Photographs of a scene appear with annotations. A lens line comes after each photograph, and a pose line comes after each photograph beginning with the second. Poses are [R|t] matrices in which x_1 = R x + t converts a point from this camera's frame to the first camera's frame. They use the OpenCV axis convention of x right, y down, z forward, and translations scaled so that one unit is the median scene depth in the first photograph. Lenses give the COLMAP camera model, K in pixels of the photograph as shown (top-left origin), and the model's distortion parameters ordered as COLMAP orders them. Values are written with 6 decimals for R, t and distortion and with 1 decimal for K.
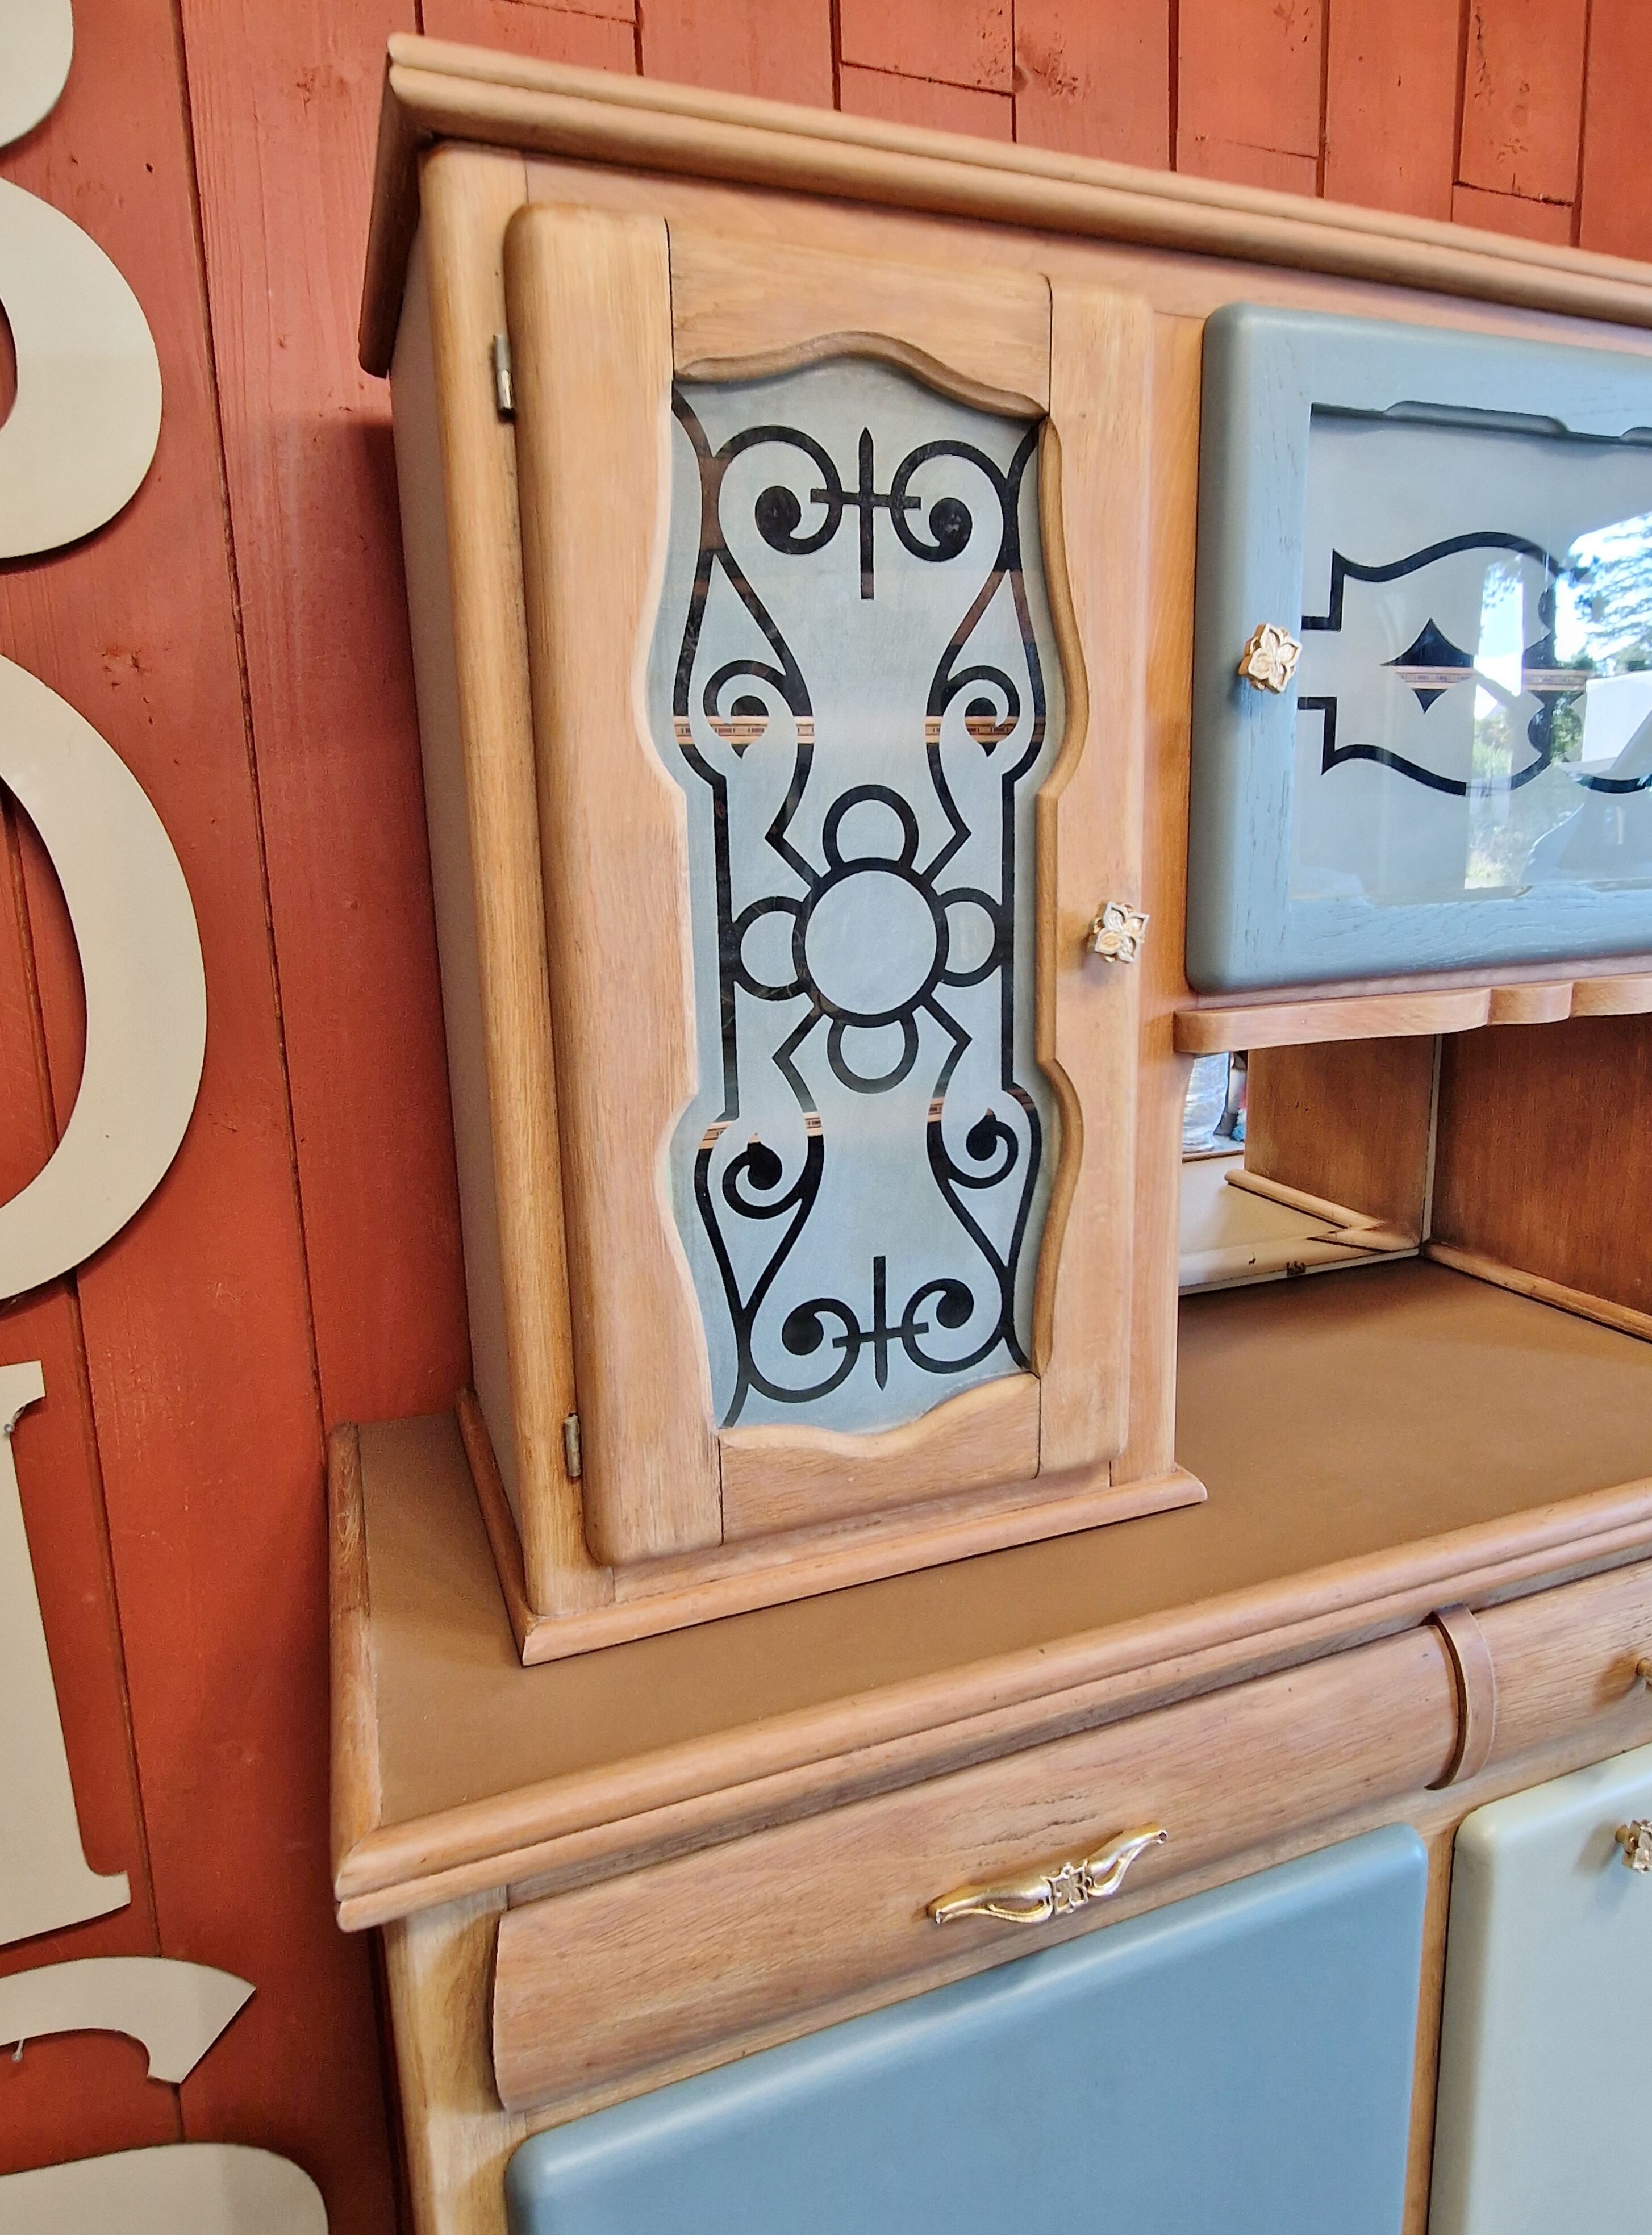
lens RADIAL K [[1324.3, 0, 835.4], [0, 1324.3, 1084.6], [0, 0, 1]] dist [0.004492, 0.001047]
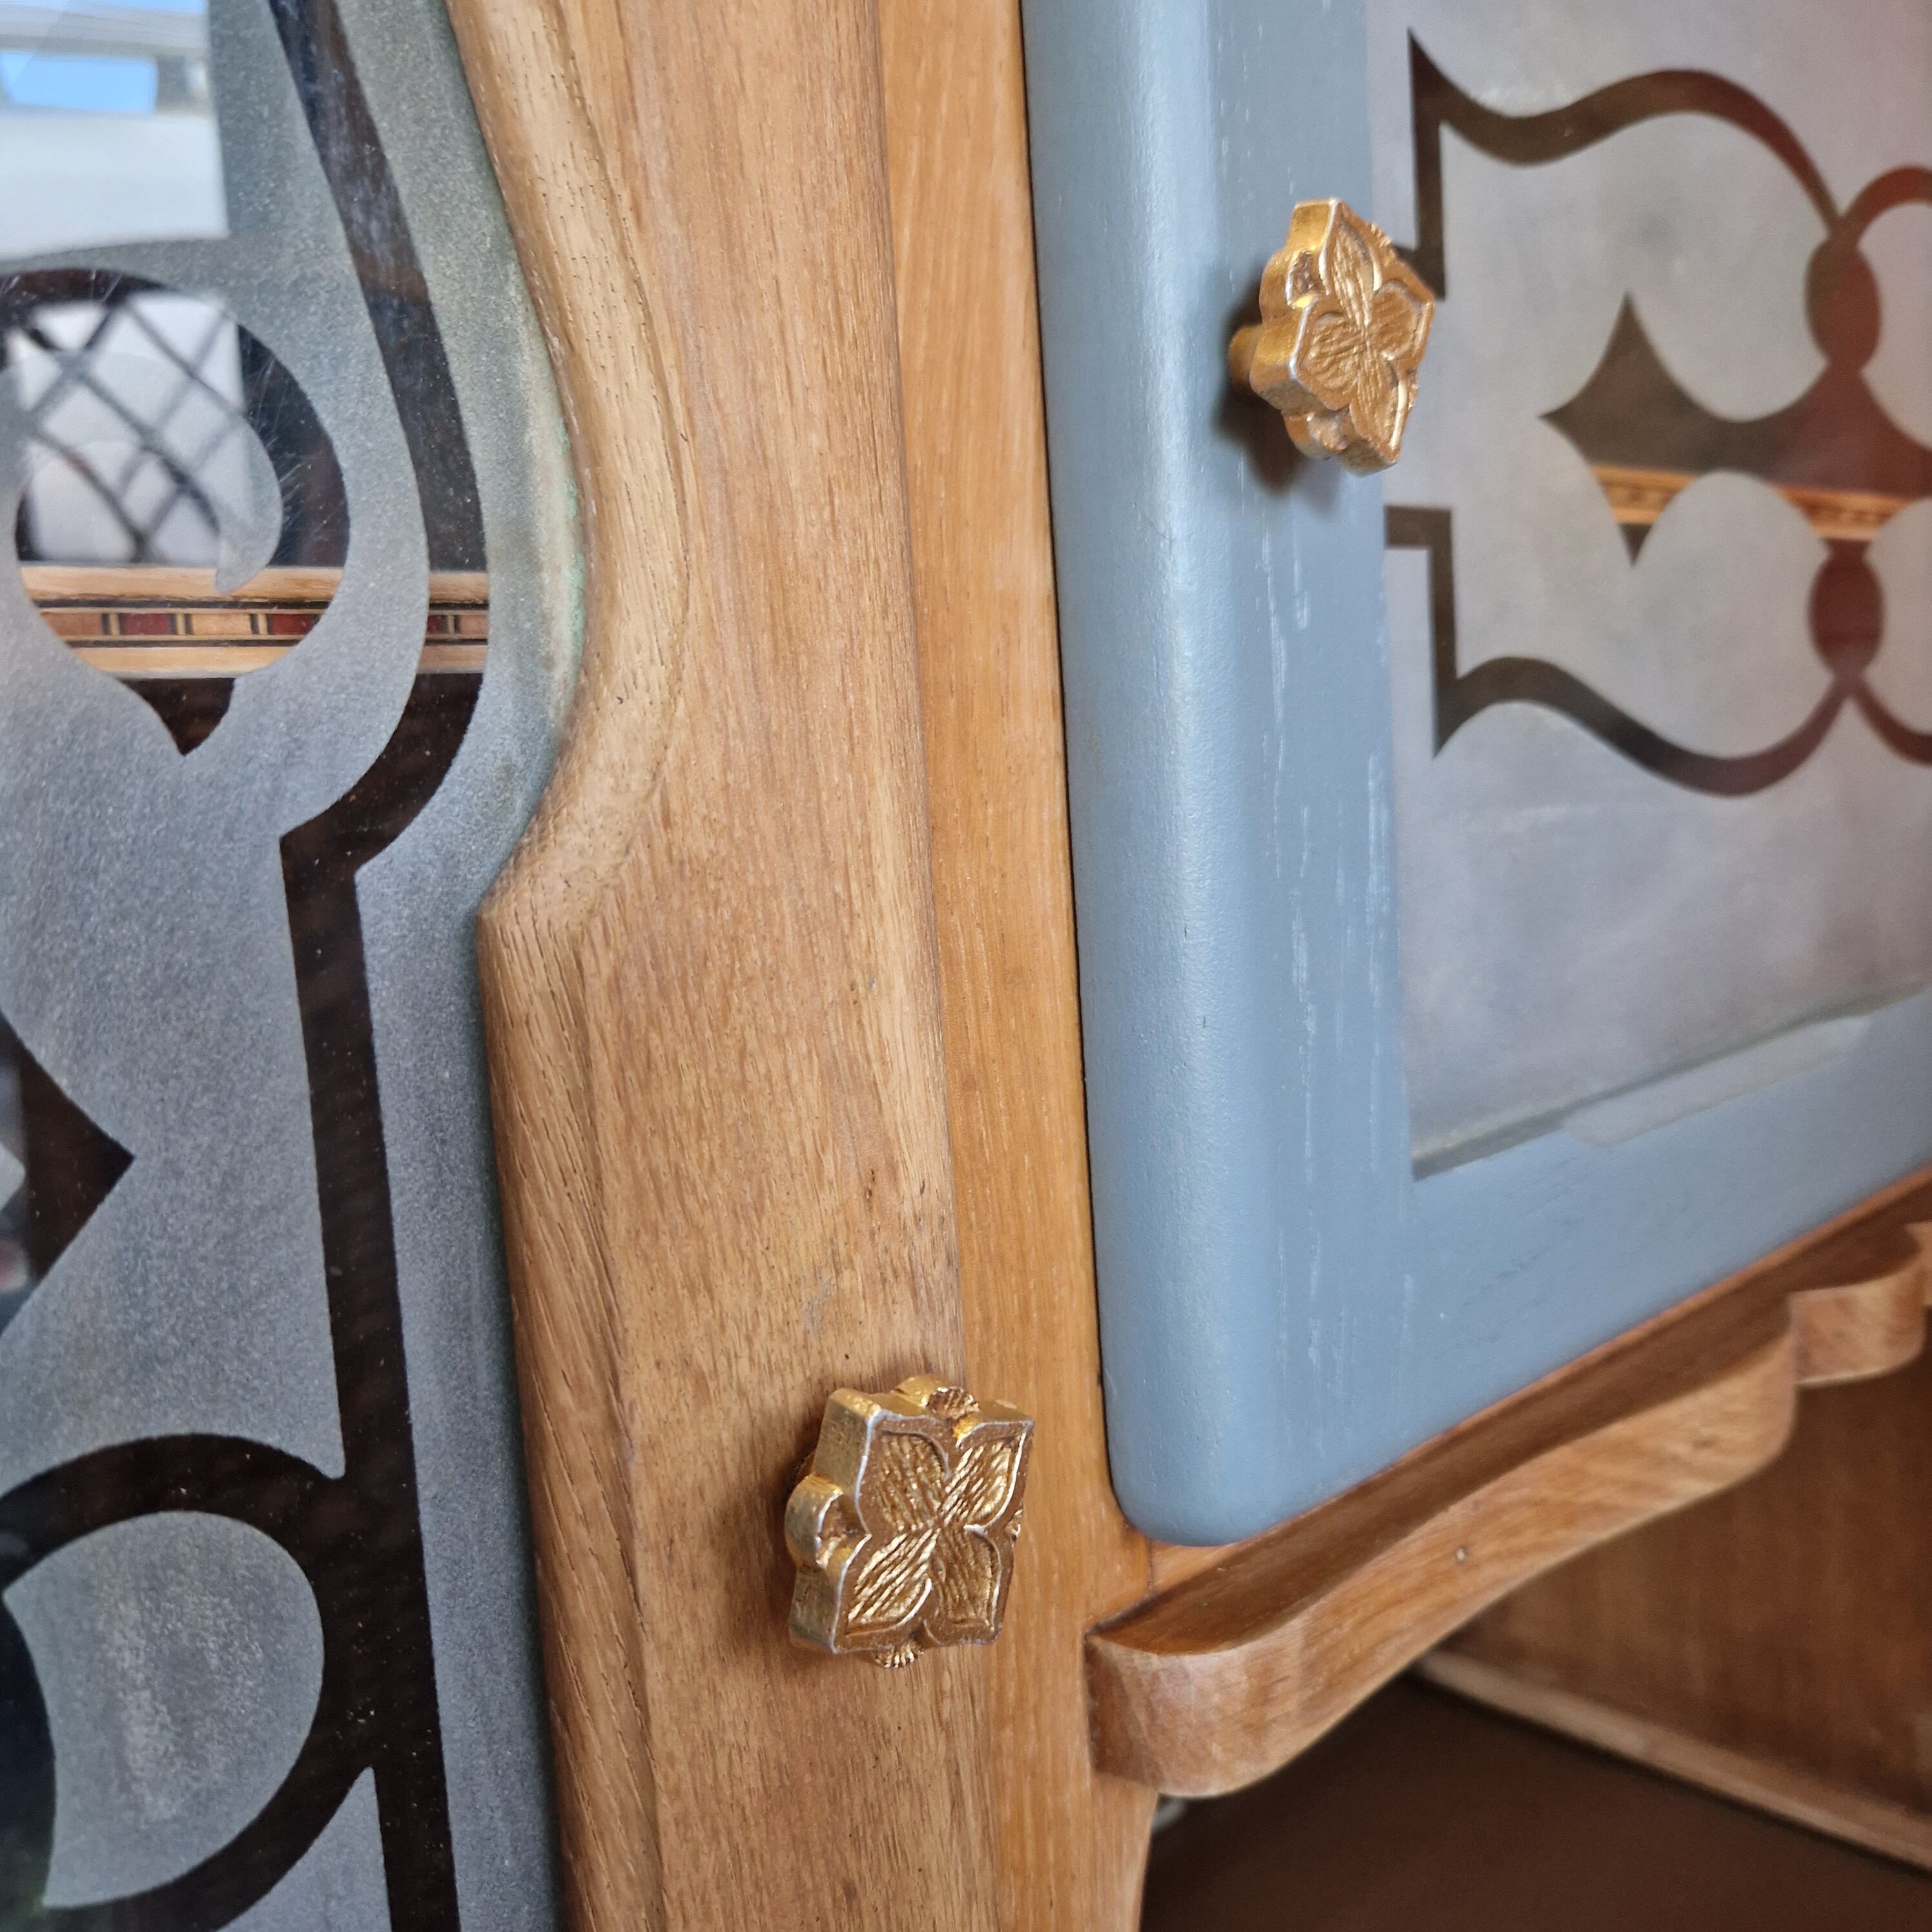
lens RADIAL K [[1806.4, 0, 966.0], [0, 1806.4, 966.0], [0, 0, 1]] dist [0.044101, -0.005391]
pose [[0.930494, -0.078590, 0.357778, 0.116762], [0.111617, 0.991097, -0.072581, -0.176796], [-0.348889, 0.107470, 0.930982, 0.684292]]
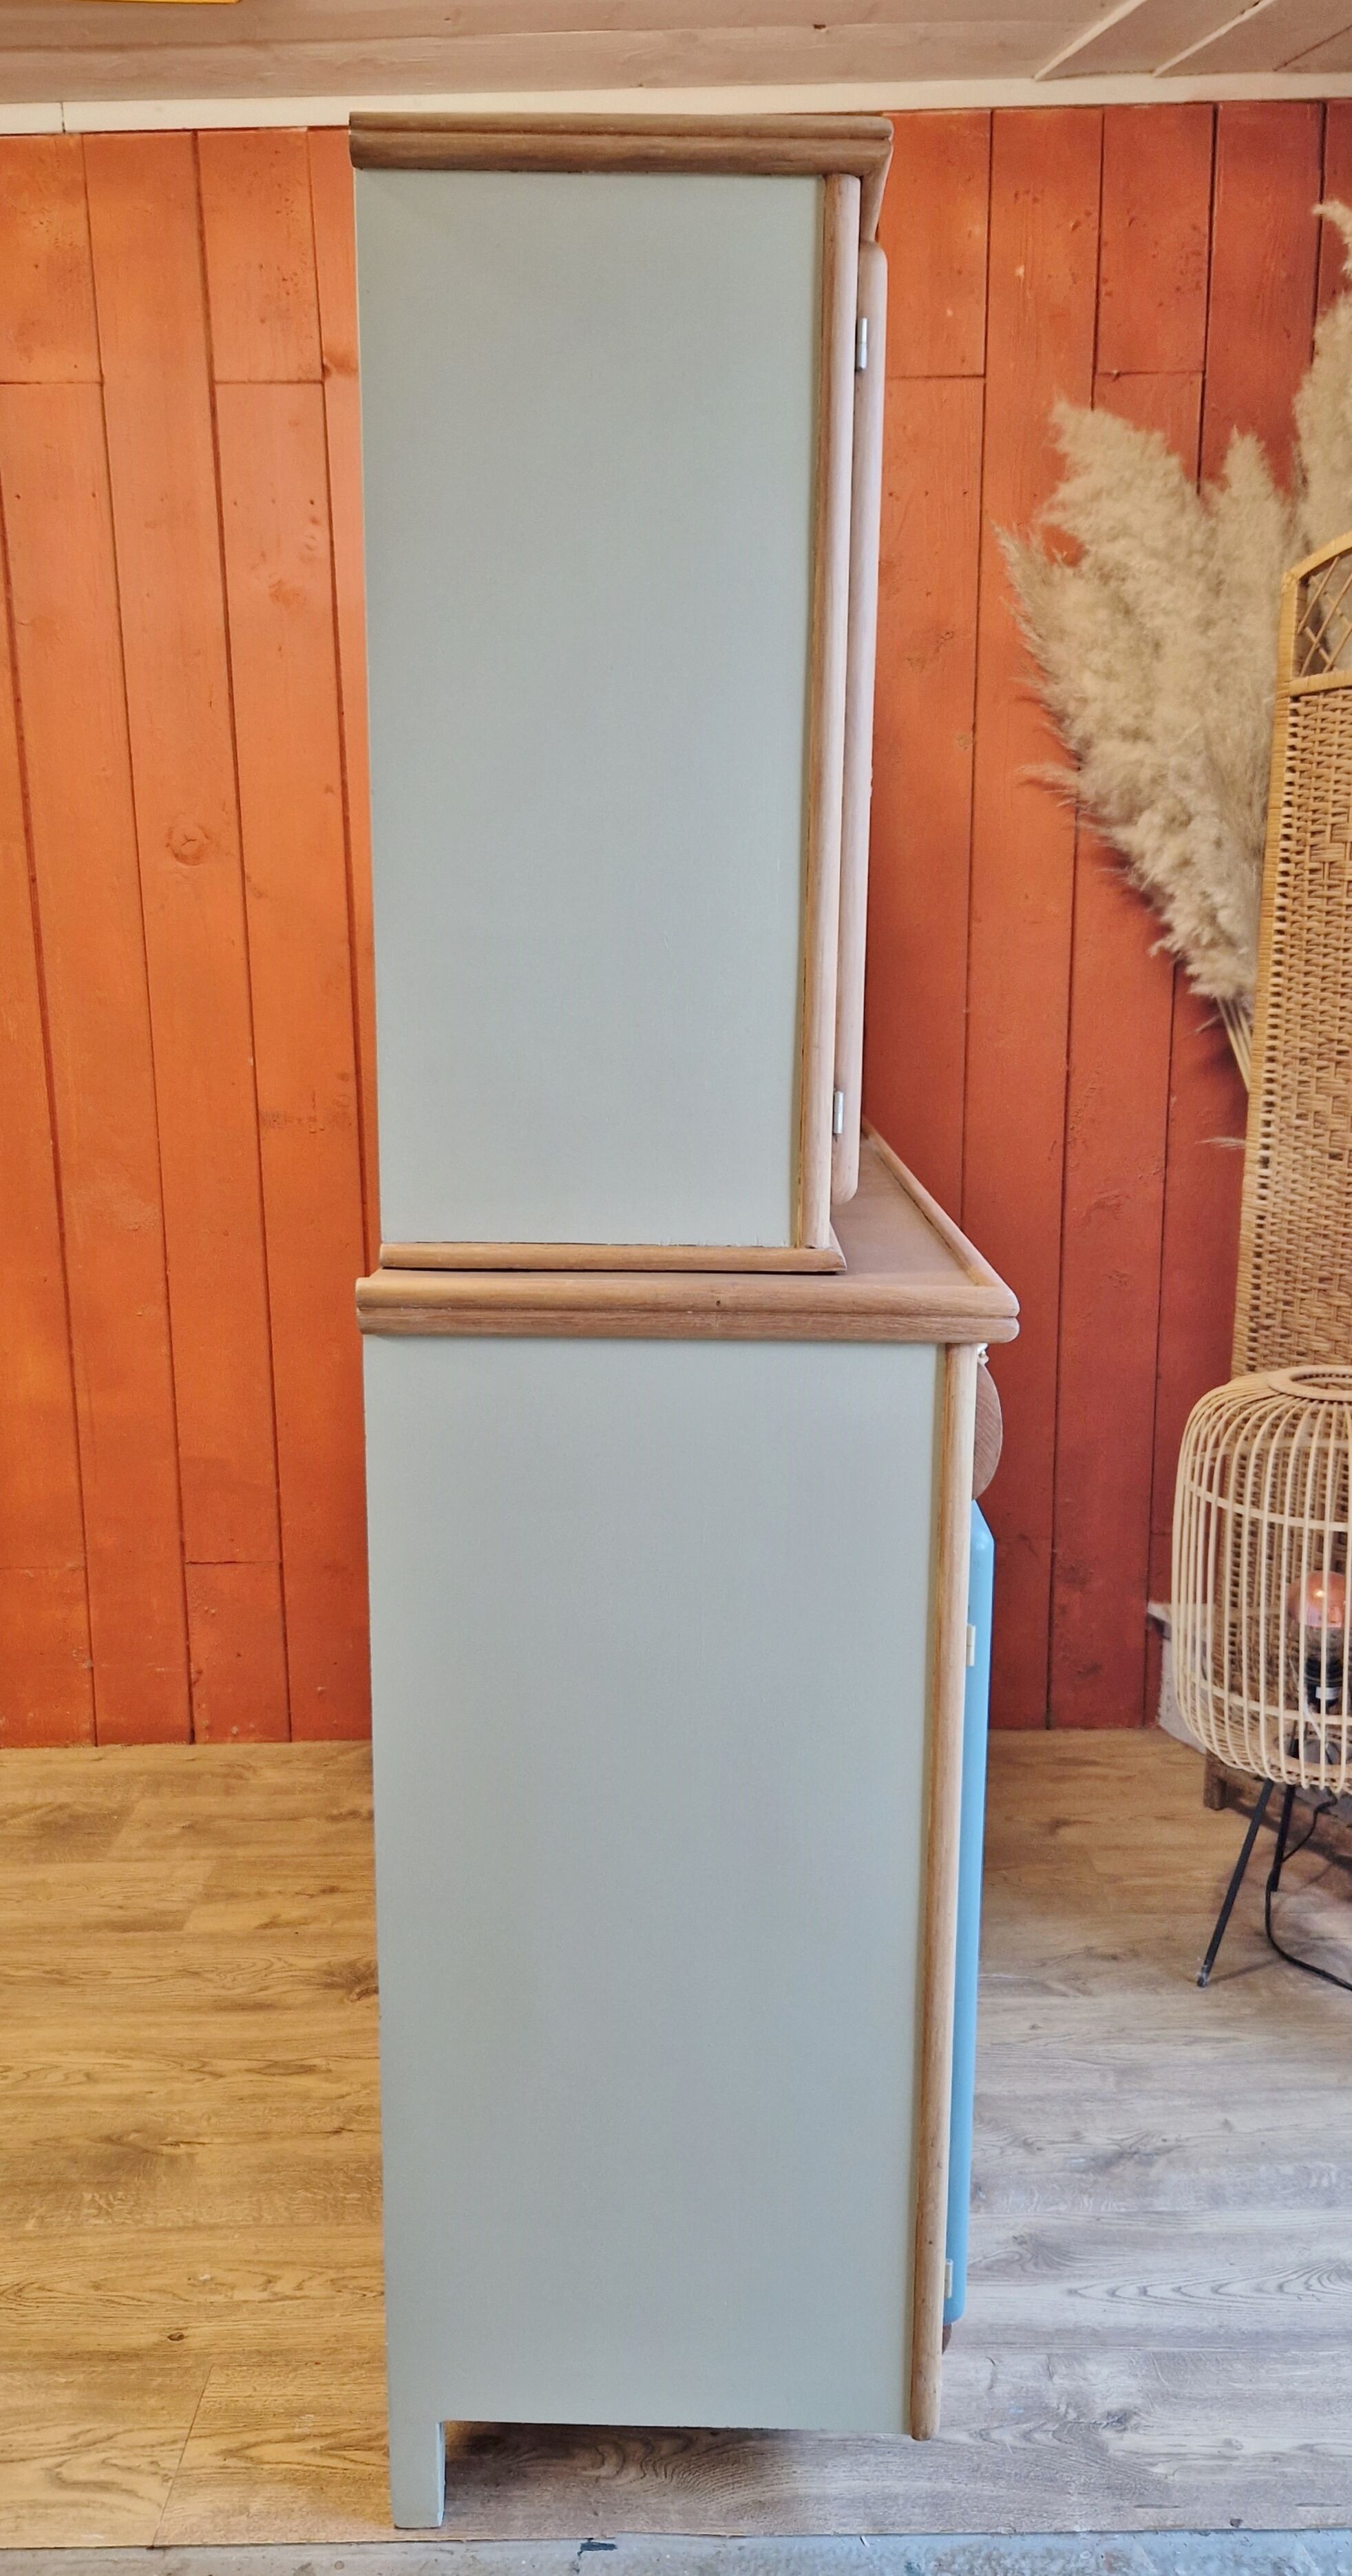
lens RADIAL K [[1874.1, 0, 685.7], [0, 1874.1, 1346.6], [0, 0, 1]] dist [0.059284, -0.006800]
pose [[0.934364, 0.092503, -0.344102, 2.225785], [-0.076923, 0.995308, 0.058690, 0.467813], [0.347917, -0.028368, 0.937096, -1.724215]]
